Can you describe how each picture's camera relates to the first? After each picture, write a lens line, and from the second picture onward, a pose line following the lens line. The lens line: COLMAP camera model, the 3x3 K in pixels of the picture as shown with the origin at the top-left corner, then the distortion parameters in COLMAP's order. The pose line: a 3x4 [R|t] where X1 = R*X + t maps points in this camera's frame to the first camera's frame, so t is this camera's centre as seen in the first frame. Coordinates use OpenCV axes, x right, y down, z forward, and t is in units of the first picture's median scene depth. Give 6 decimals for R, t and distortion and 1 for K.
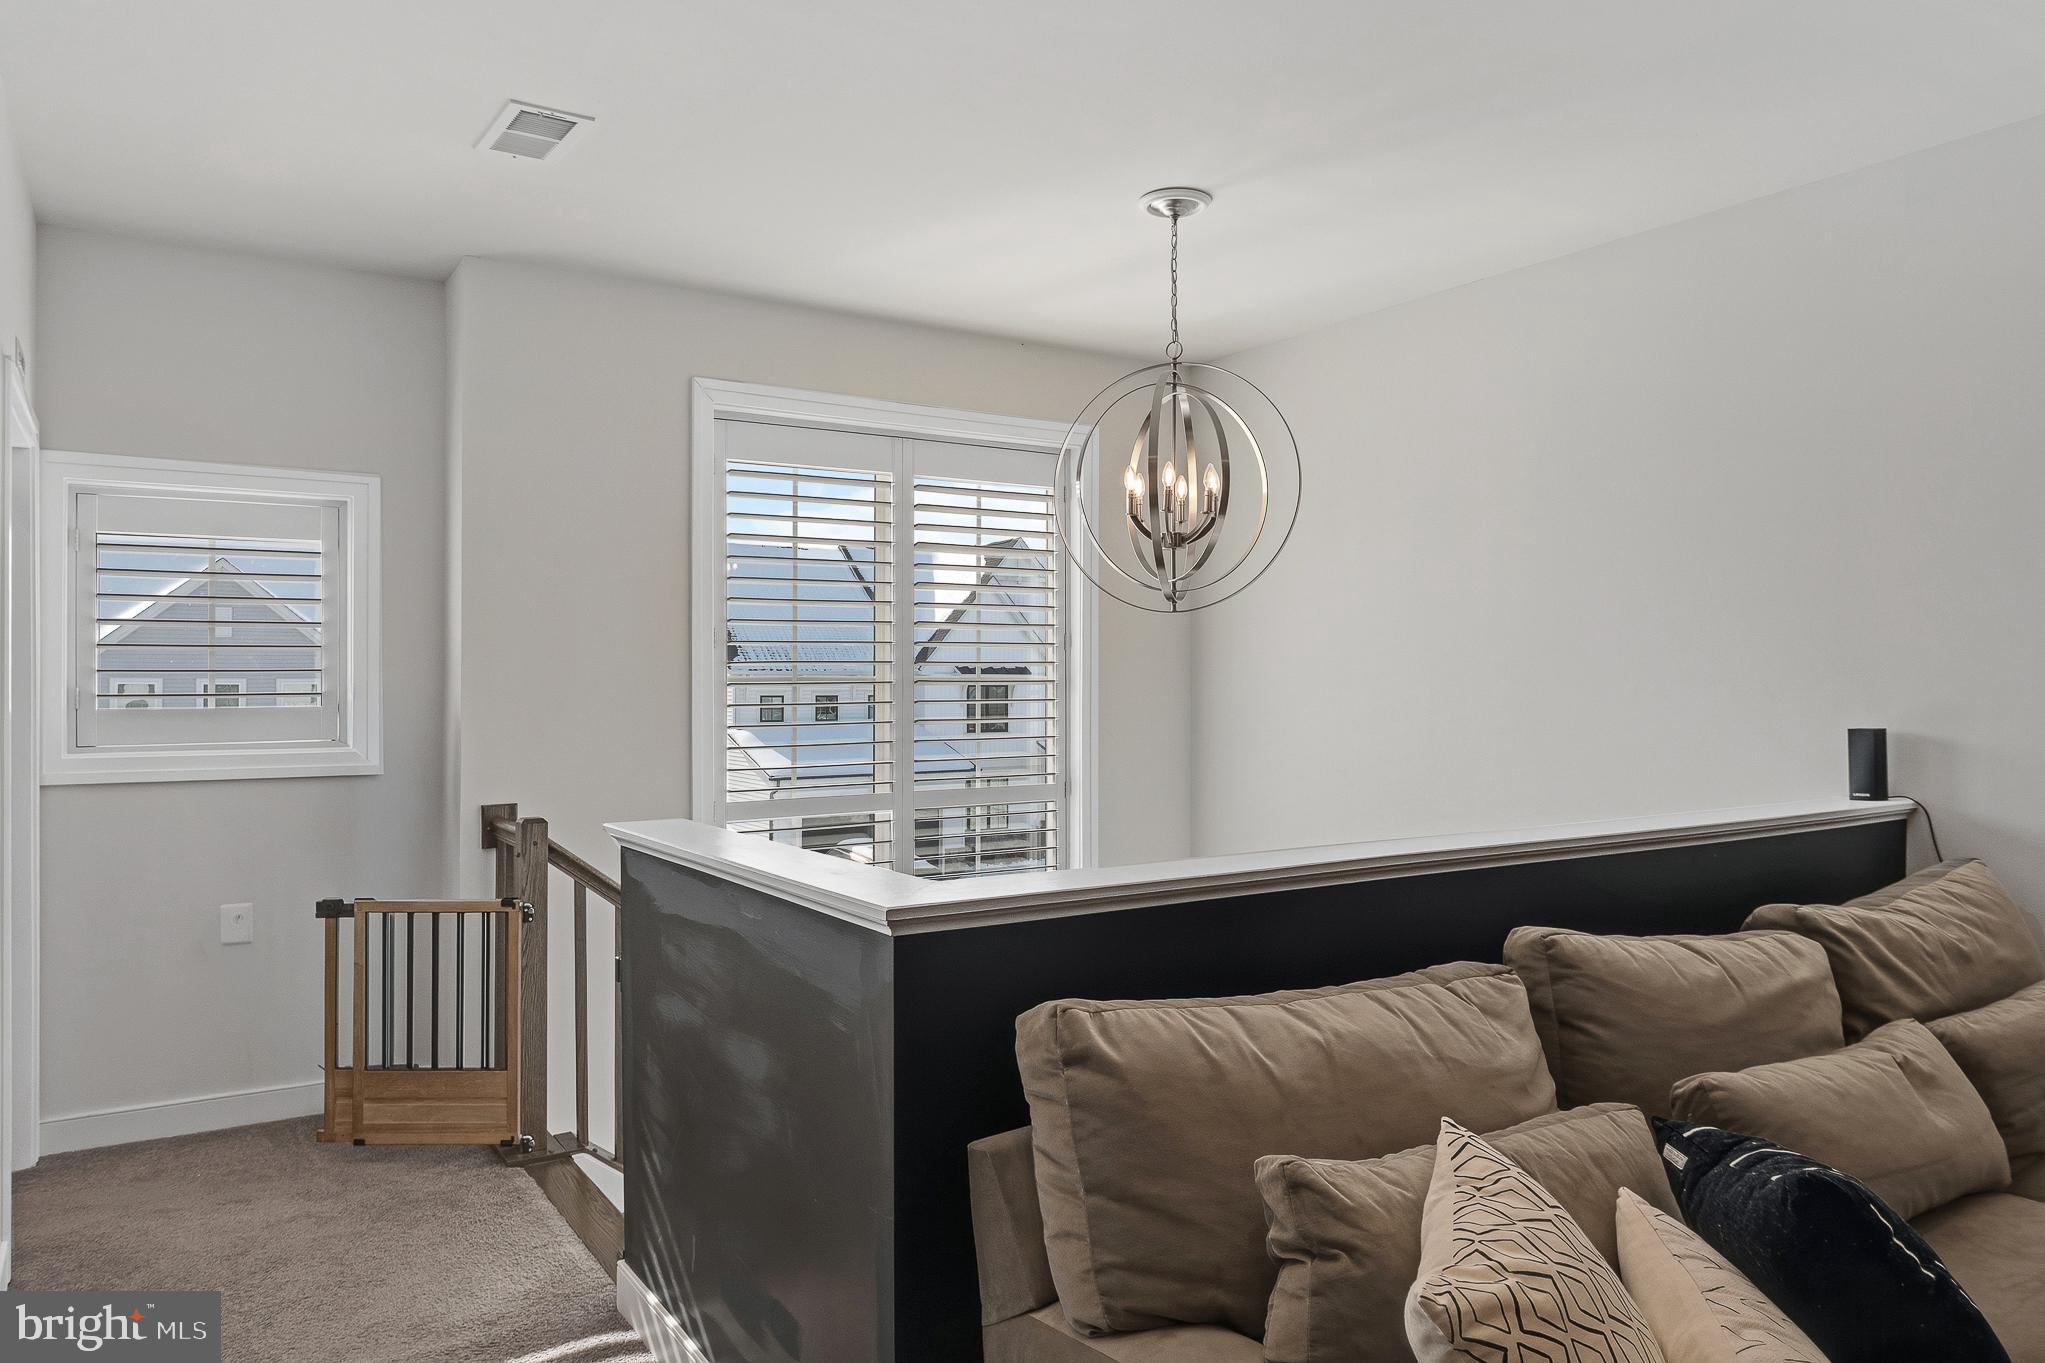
lens RADIAL K [[1352.9, 0, 1014.7], [0, 1352.9, 689.3], [0, 0, 1]] dist [-0.010863, 0.001508]
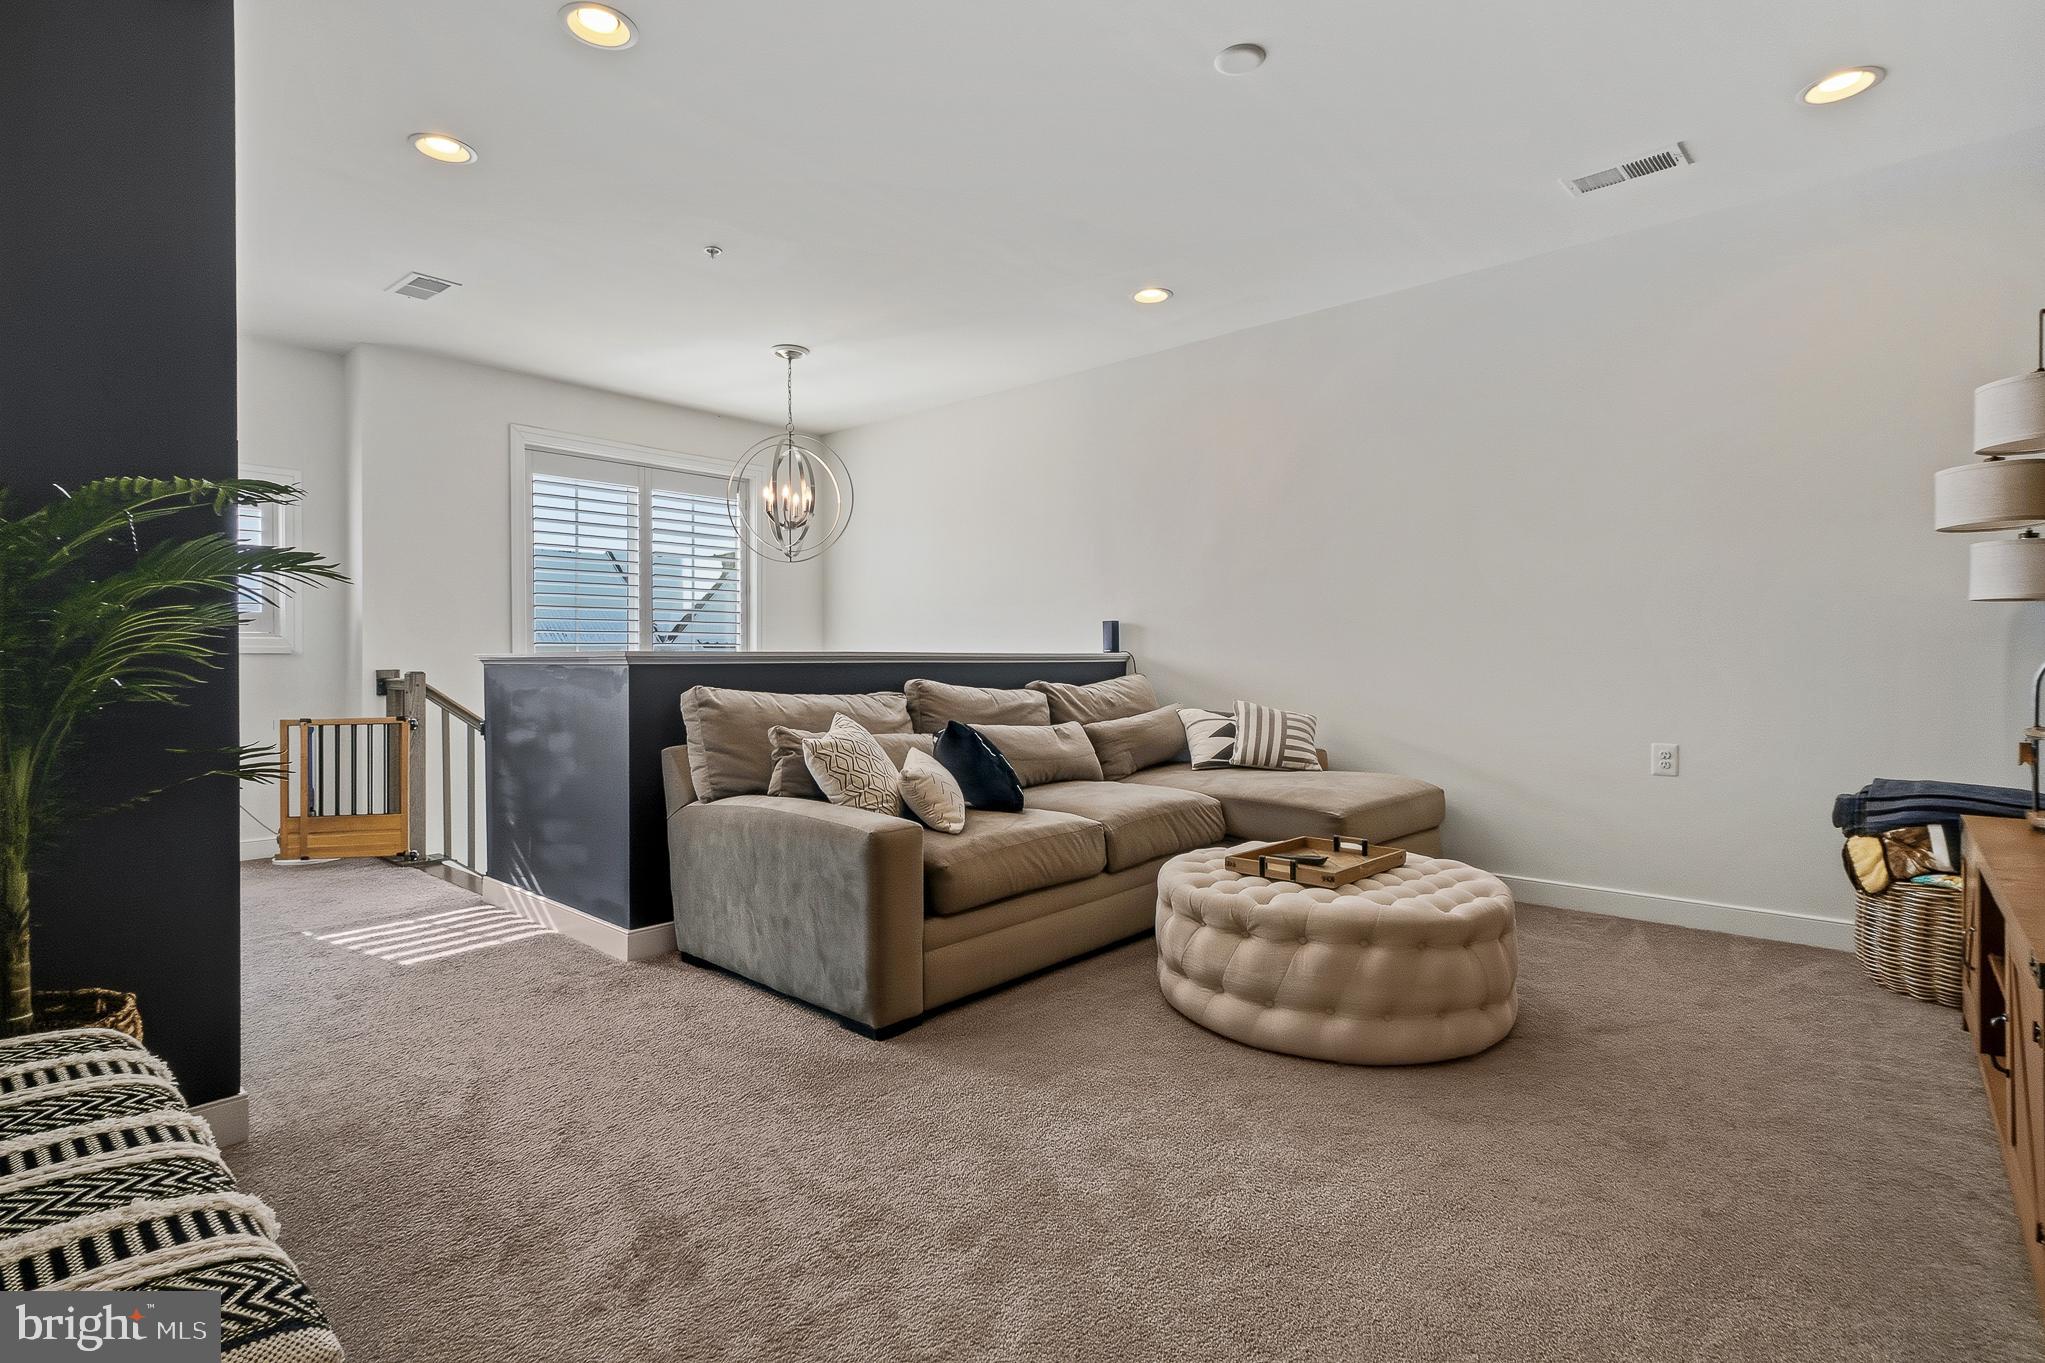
lens RADIAL K [[972.5, 0, 1030.9], [0, 972.5, 669.5], [0, 0, 1]] dist [-0.001122, -0.001413]
pose [[0.960318, -0.004356, 0.278875, 0.060941], [0.002991, 0.999981, 0.005320, 0.093943], [-0.278893, -0.004275, 0.960313, -0.458039]]
